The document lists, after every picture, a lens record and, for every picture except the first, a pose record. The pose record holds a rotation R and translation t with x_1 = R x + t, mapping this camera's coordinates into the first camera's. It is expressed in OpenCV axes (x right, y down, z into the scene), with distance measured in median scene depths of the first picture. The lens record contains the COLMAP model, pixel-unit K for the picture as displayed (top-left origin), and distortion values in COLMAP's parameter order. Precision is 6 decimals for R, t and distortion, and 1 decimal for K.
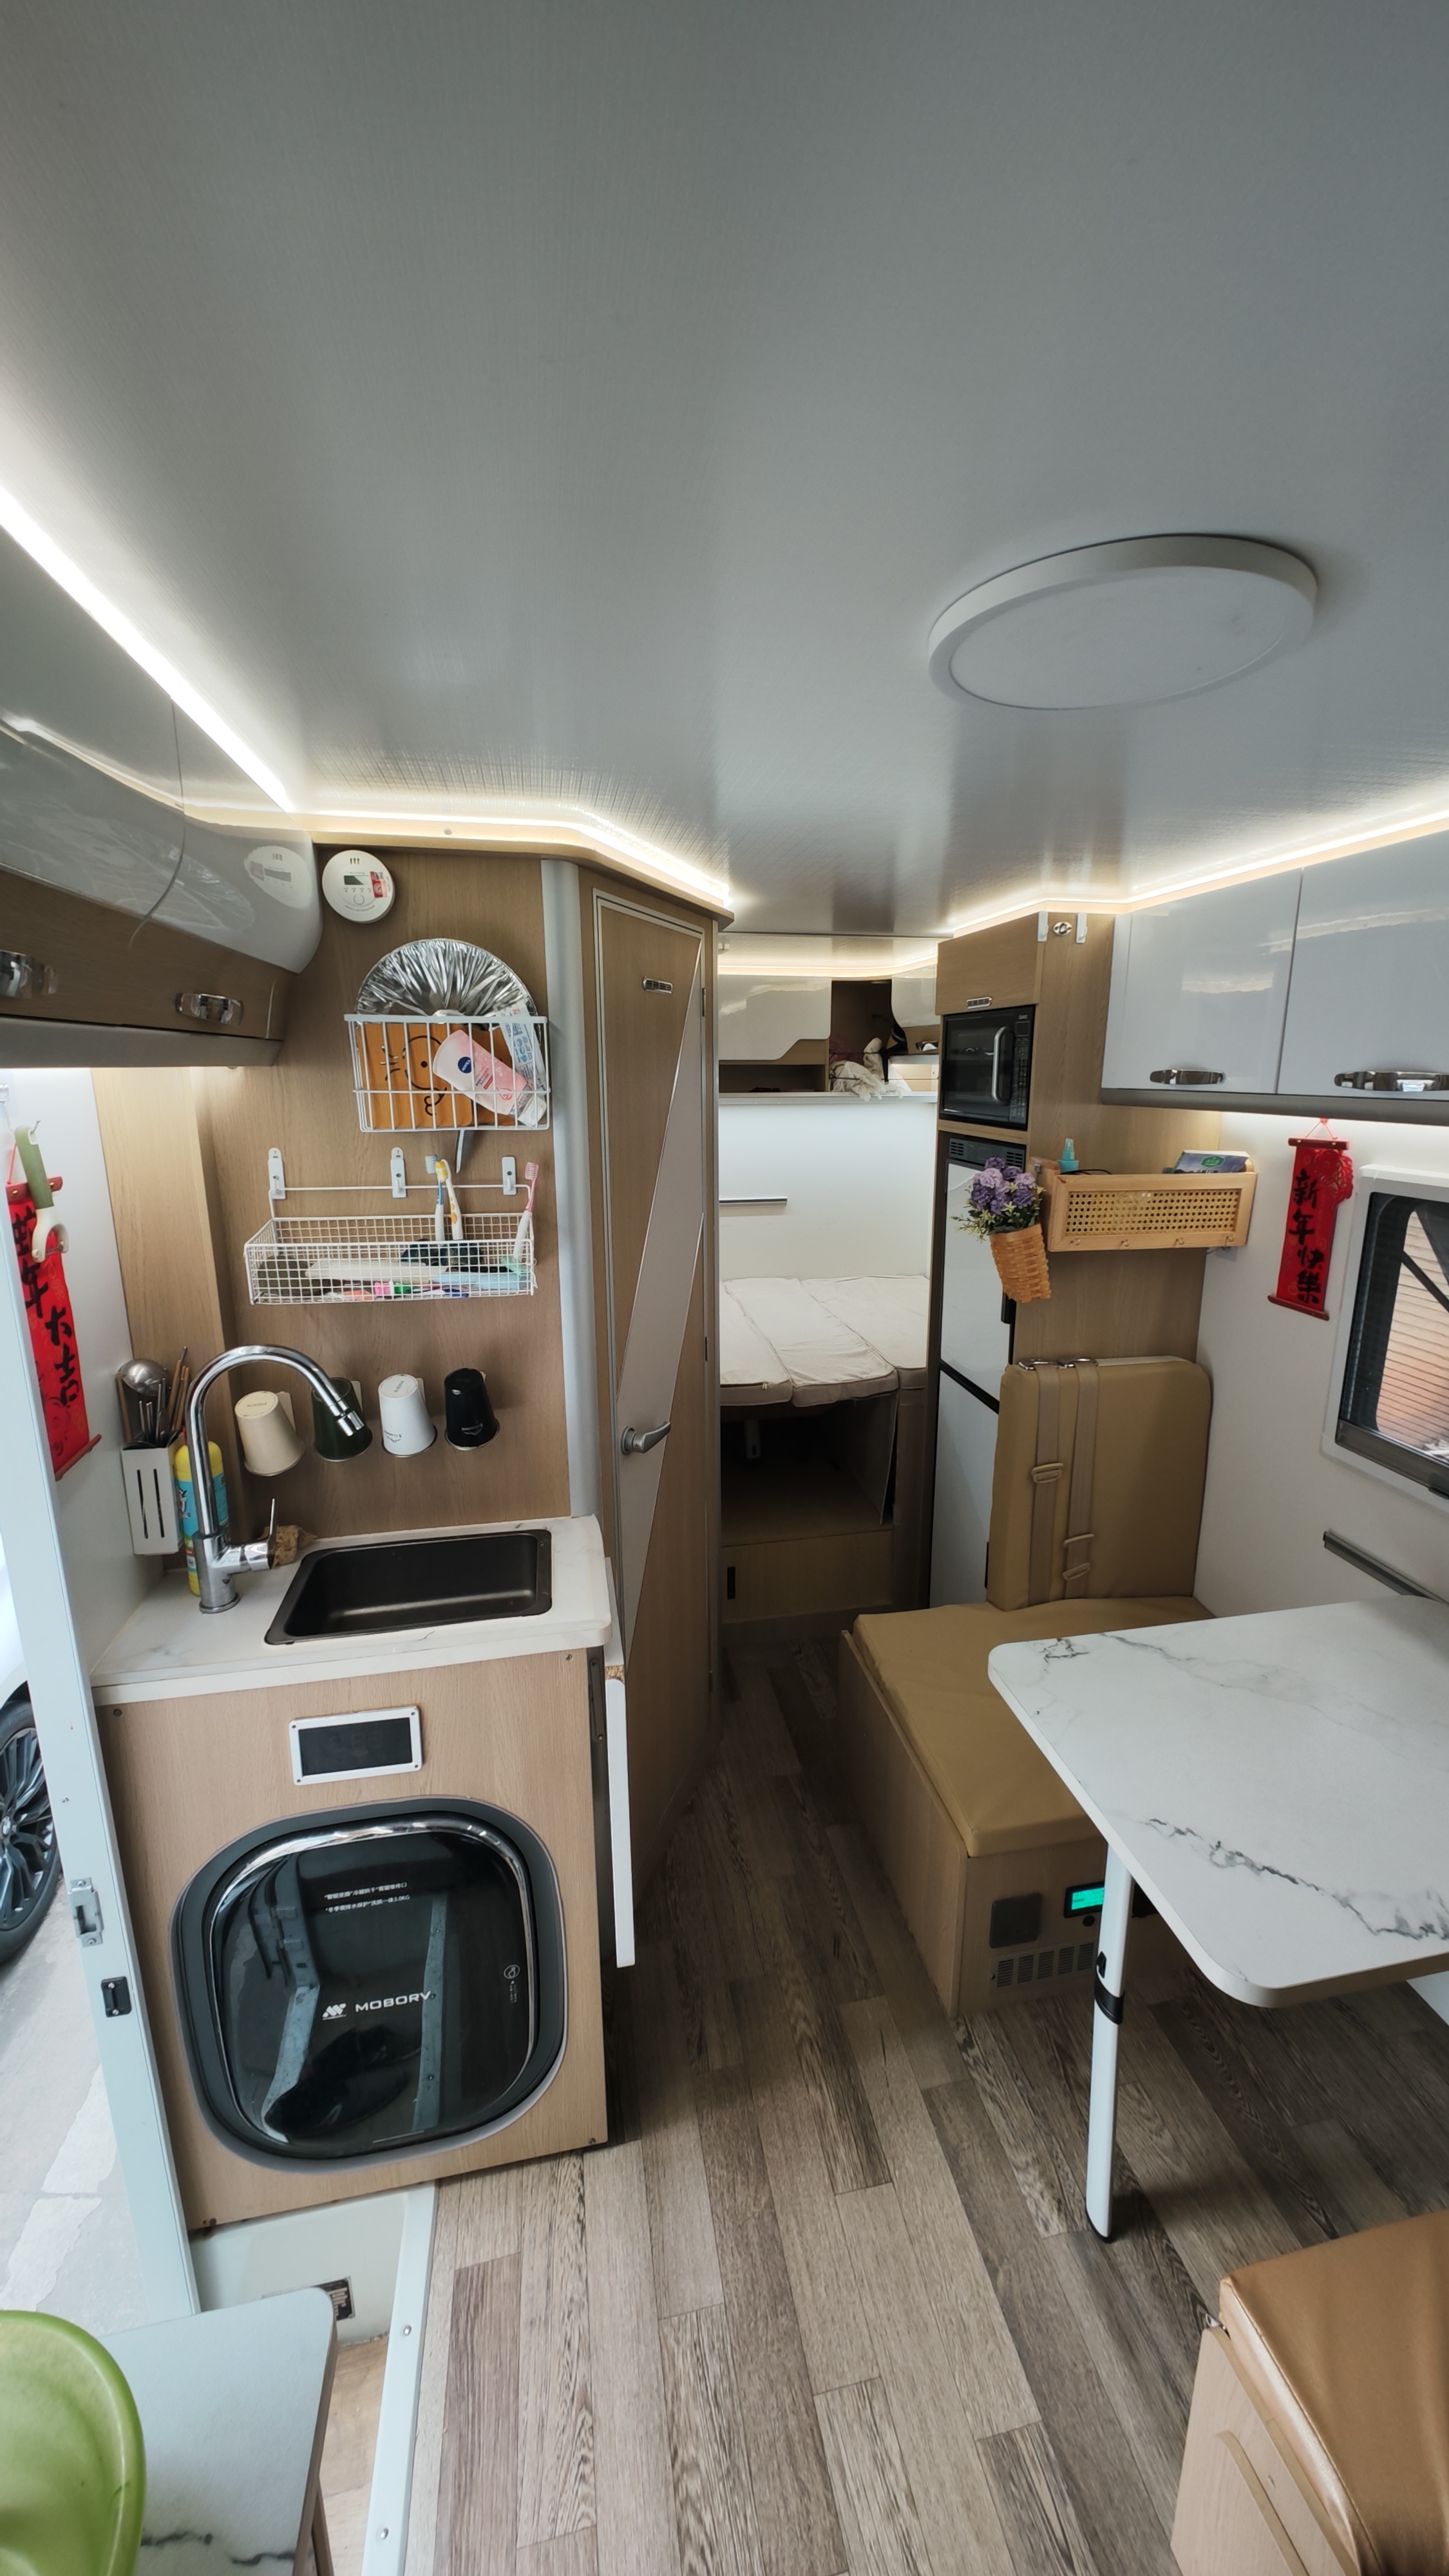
lens RADIAL K [[967.4, 0, 724.5], [0, 967.4, 1288.0], [0, 0, 1]] dist [0.013424, 0.000030]
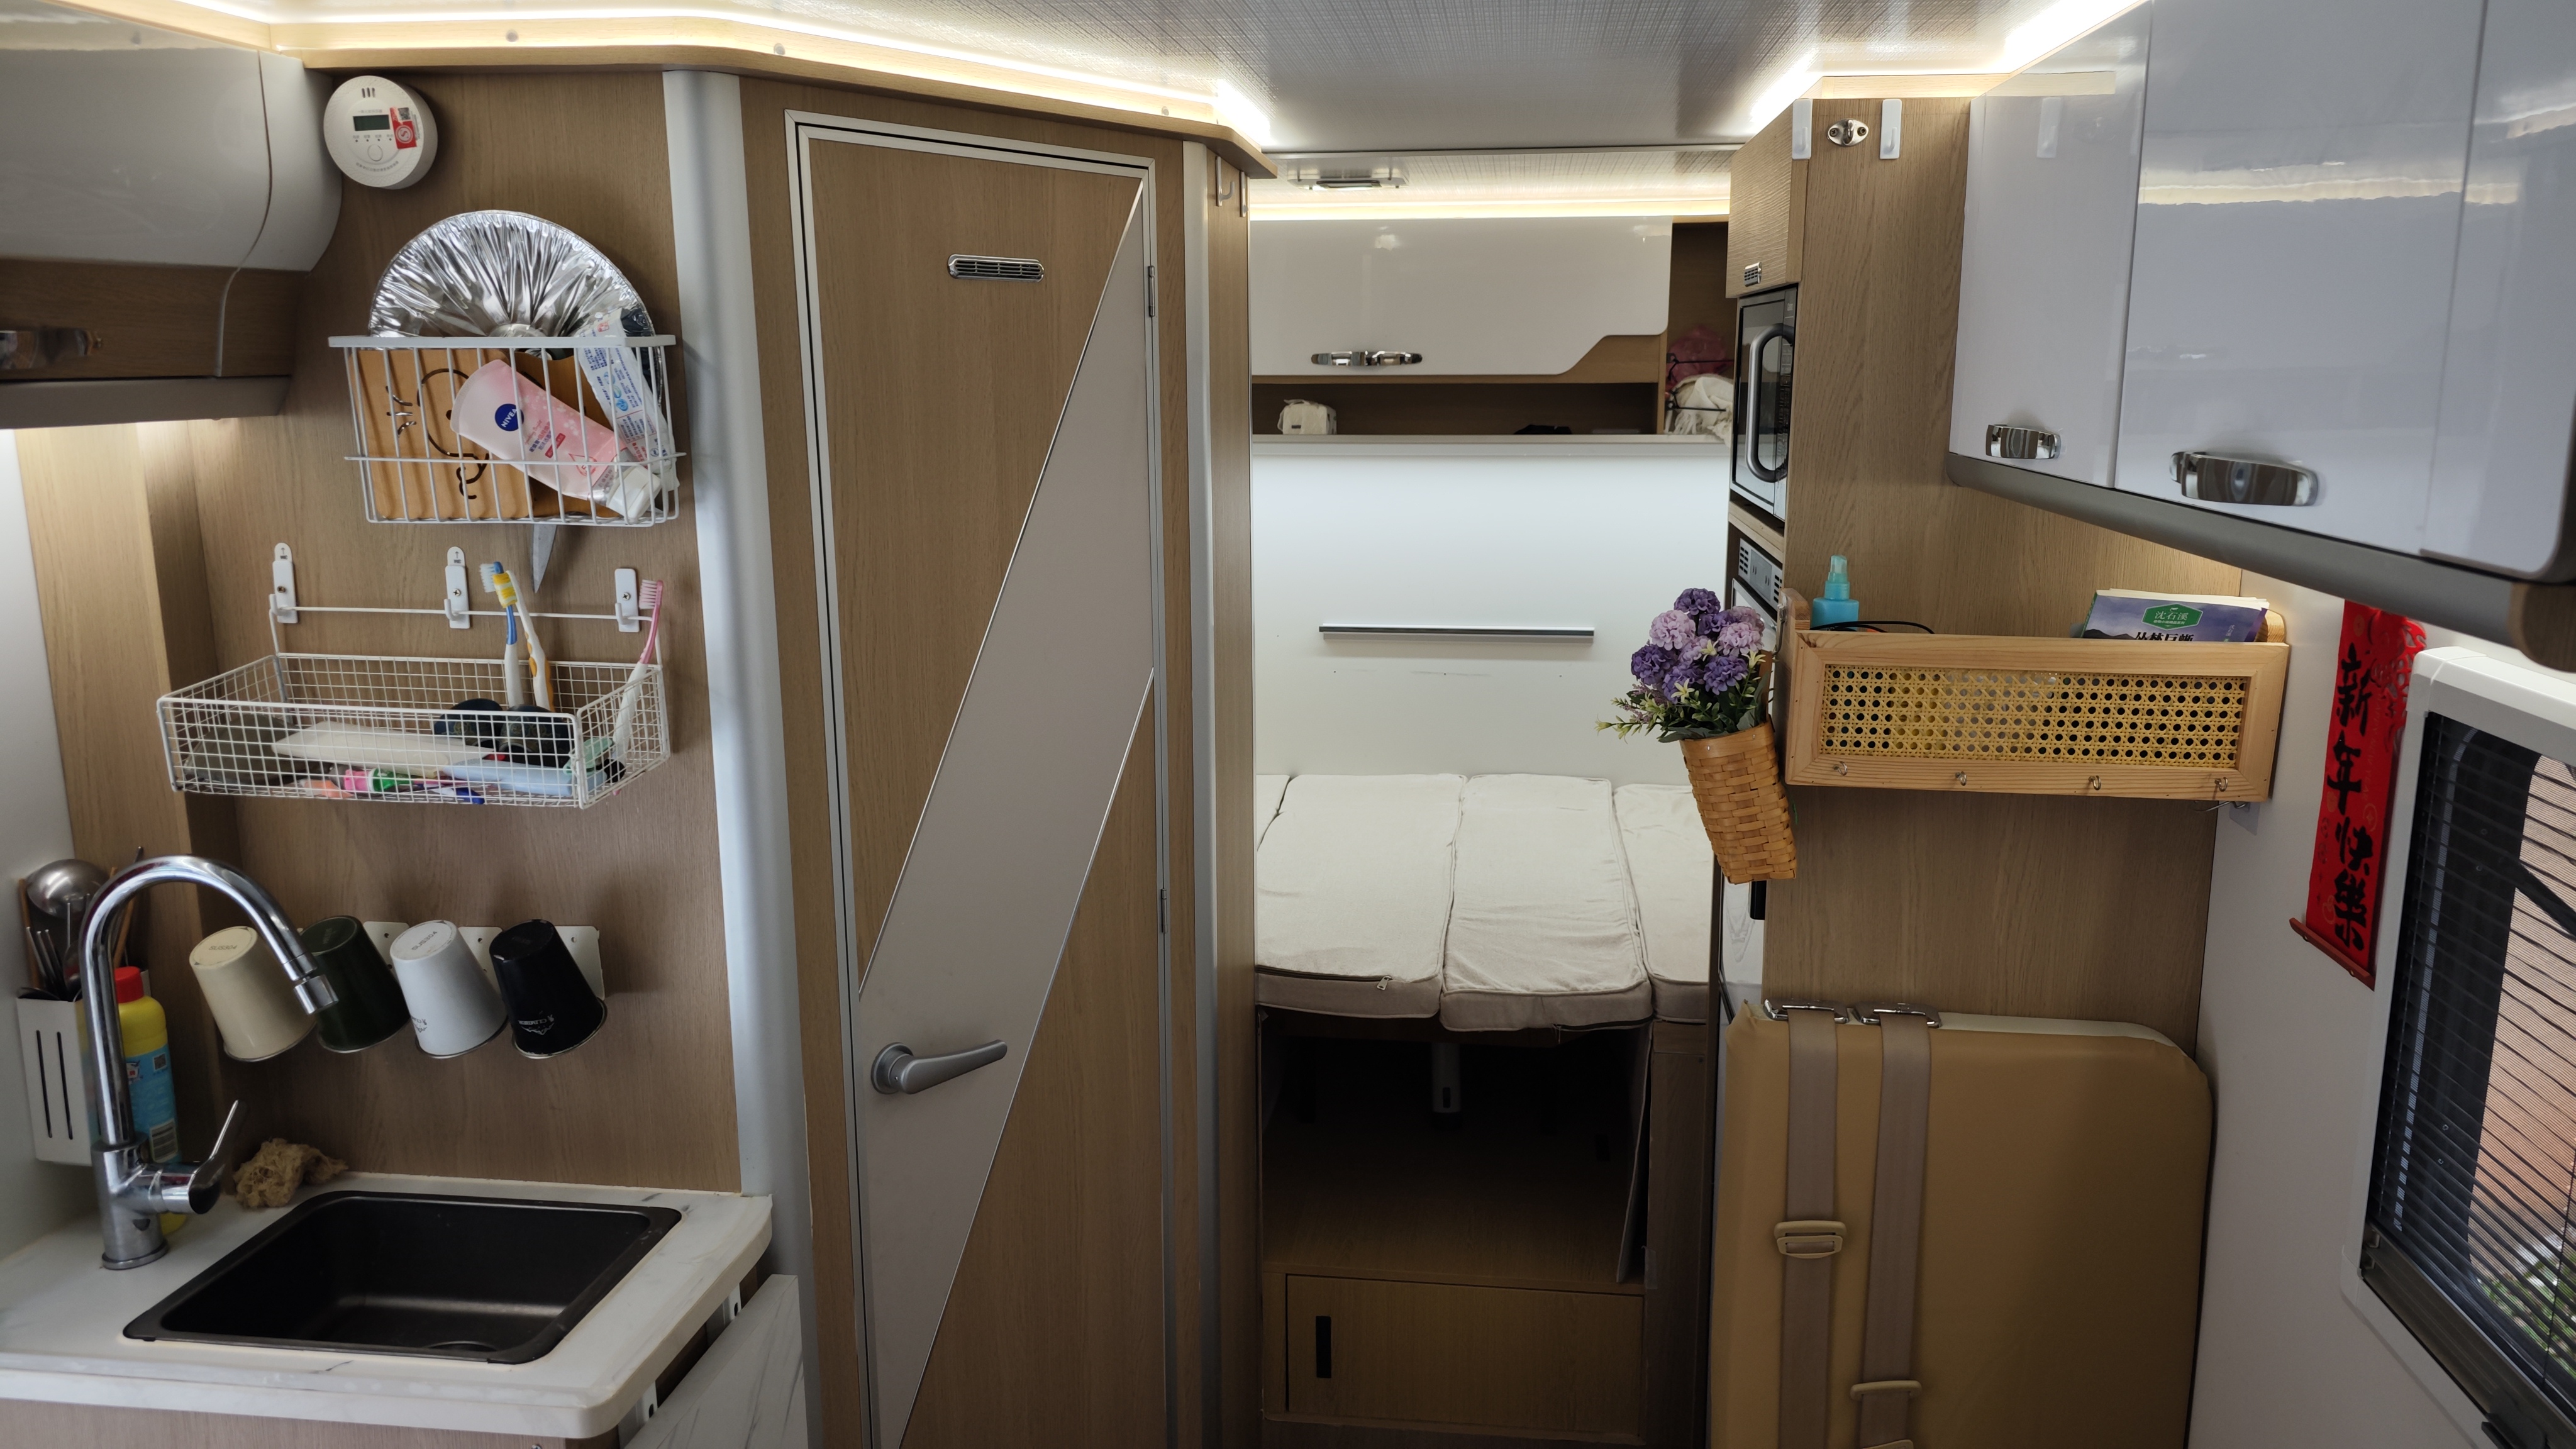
lens RADIAL K [[1710.0, 0, 1291.8], [0, 1710.0, 686.6], [0, 0, 1]] dist [0.024841, -0.004908]
pose [[0.949878, 0.057599, -0.307269, 0.486904], [-0.068462, 0.997348, -0.024684, -0.065060], [0.305032, 0.044483, 0.951303, 0.129577]]
